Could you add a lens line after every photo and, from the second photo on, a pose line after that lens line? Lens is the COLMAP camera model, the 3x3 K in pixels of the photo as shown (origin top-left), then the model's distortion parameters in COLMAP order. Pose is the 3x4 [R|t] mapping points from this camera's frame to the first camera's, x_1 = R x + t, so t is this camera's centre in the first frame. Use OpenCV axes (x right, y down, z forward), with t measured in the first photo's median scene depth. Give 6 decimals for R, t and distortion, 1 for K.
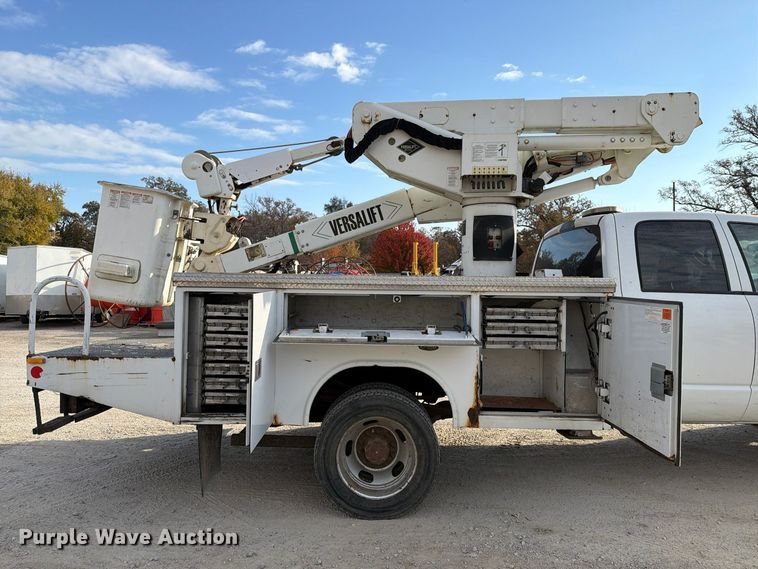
lens RADIAL K [[526.7, 0, 375.6], [0, 526.7, 287.5], [0, 0, 1]] dist [0.056943, -0.055519]
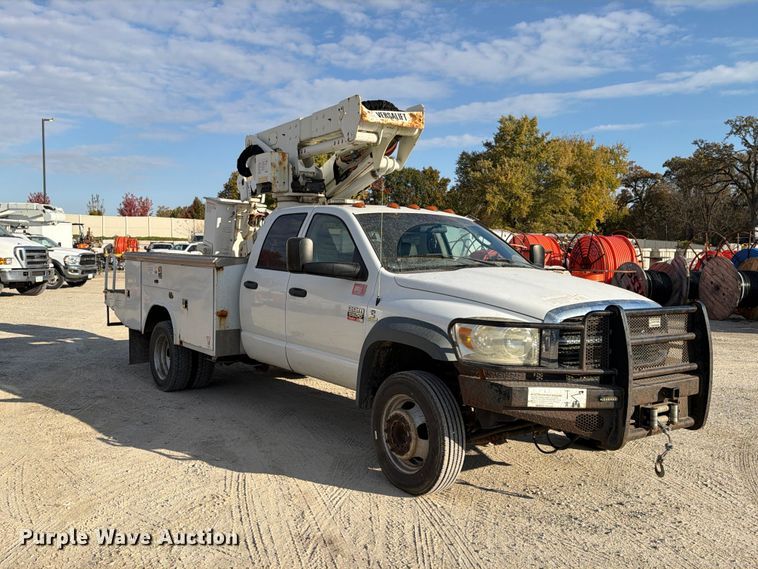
lens RADIAL K [[685.6, 0, 372.4], [0, 685.6, 295.1], [0, 0, 1]] dist [0.129304, -0.181080]
pose [[0.589053, 0.055678, -0.806174, 1.512483], [-0.020707, 0.998336, 0.053819, -0.016898], [0.807829, -0.015009, 0.589225, 0.131434]]
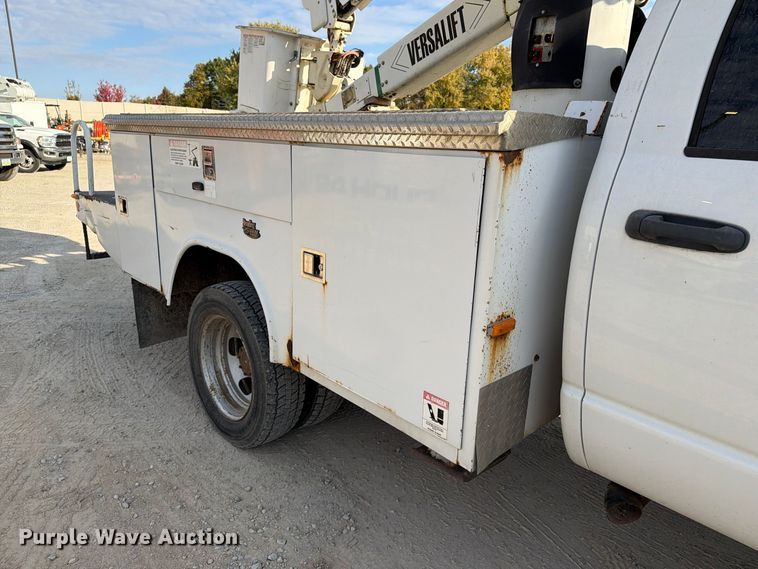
lens RADIAL K [[529.4, 0, 382.0], [0, 529.4, 289.7], [0, 0, 1]] dist [0.051529, -0.056775]
pose [[0.682457, 0.211195, -0.699750, 0.439576], [-0.035059, 0.965703, 0.257271, 0.007075], [0.730085, -0.151044, 0.666455, 0.444713]]
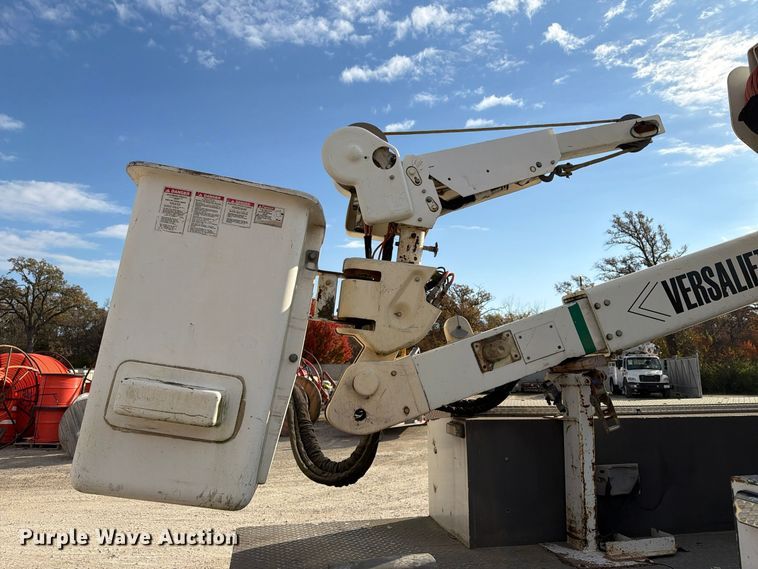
lens RADIAL K [[529.4, 0, 376.4], [0, 529.4, 287.8], [0, 0, 1]] dist [0.051529, -0.056775]
pose [[0.979290, 0.021084, 0.201362, -0.408949], [0.012905, 0.986040, -0.166006, -0.046414], [-0.202051, 0.165167, 0.965347, 0.593326]]
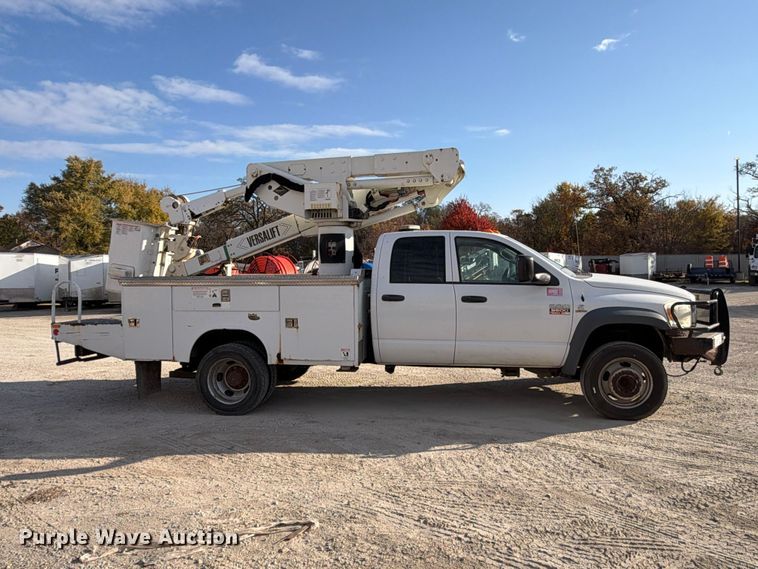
lens RADIAL K [[512.1, 0, 379.9], [0, 512.1, 277.9], [0, 0, 1]] dist [-0.002704, -0.014423]
pose [[0.987239, -0.018720, -0.158140, 0.506423], [0.020557, 0.999739, 0.009989, -0.016746], [0.157911, -0.013112, 0.987366, -0.382755]]
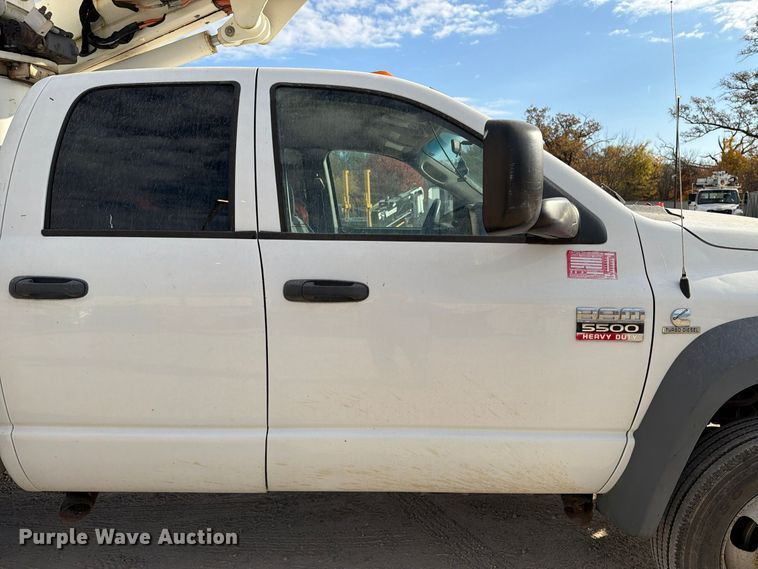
lens RADIAL K [[529.4, 0, 374.4], [0, 529.4, 284.9], [0, 0, 1]] dist [0.051529, -0.056775]
pose [[0.999469, -0.016569, -0.028039, 0.569241], [0.019824, 0.992564, 0.120096, 0.000395], [0.025841, -0.120588, 0.992366, 0.378486]]
